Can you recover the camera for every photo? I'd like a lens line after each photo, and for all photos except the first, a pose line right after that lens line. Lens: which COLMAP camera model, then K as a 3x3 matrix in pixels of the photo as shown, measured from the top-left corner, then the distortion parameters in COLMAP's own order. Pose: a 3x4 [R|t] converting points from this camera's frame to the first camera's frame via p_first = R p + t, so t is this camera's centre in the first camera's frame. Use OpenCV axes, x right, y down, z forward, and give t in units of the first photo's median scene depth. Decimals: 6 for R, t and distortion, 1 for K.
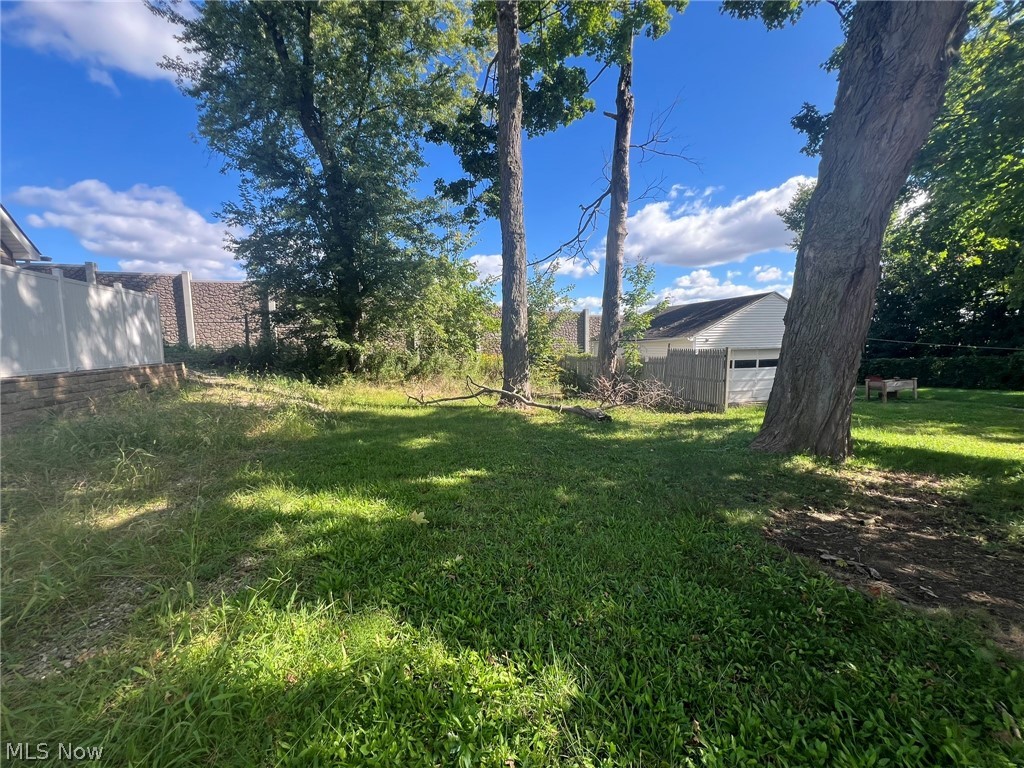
lens RADIAL K [[409.7, 0, 512.0], [0, 409.7, 384.0], [0, 0, 1]] dist [-0.001106, -0.000059]
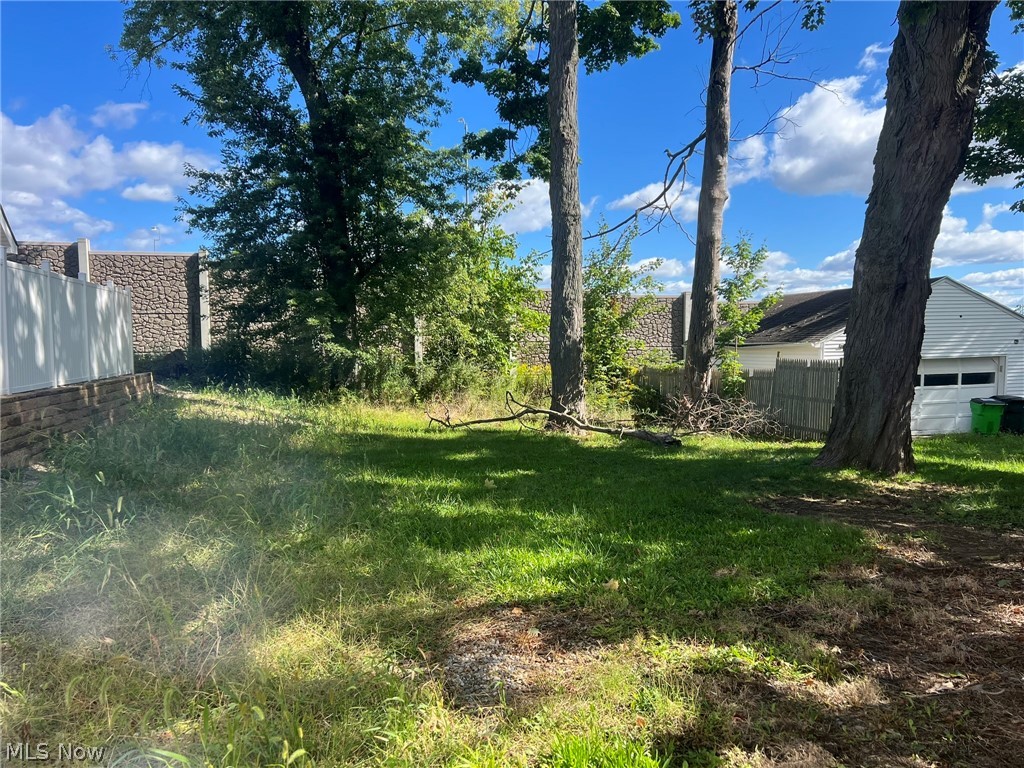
lens RADIAL K [[774.0, 0, 512.0], [0, 774.0, 384.0], [0, 0, 1]] dist [0.008126, 0.001084]
pose [[0.997311, 0.008453, -0.072801, 0.008684], [-0.011786, 0.998896, -0.045474, 0.025626], [0.072336, 0.046210, 0.996309, -0.387105]]
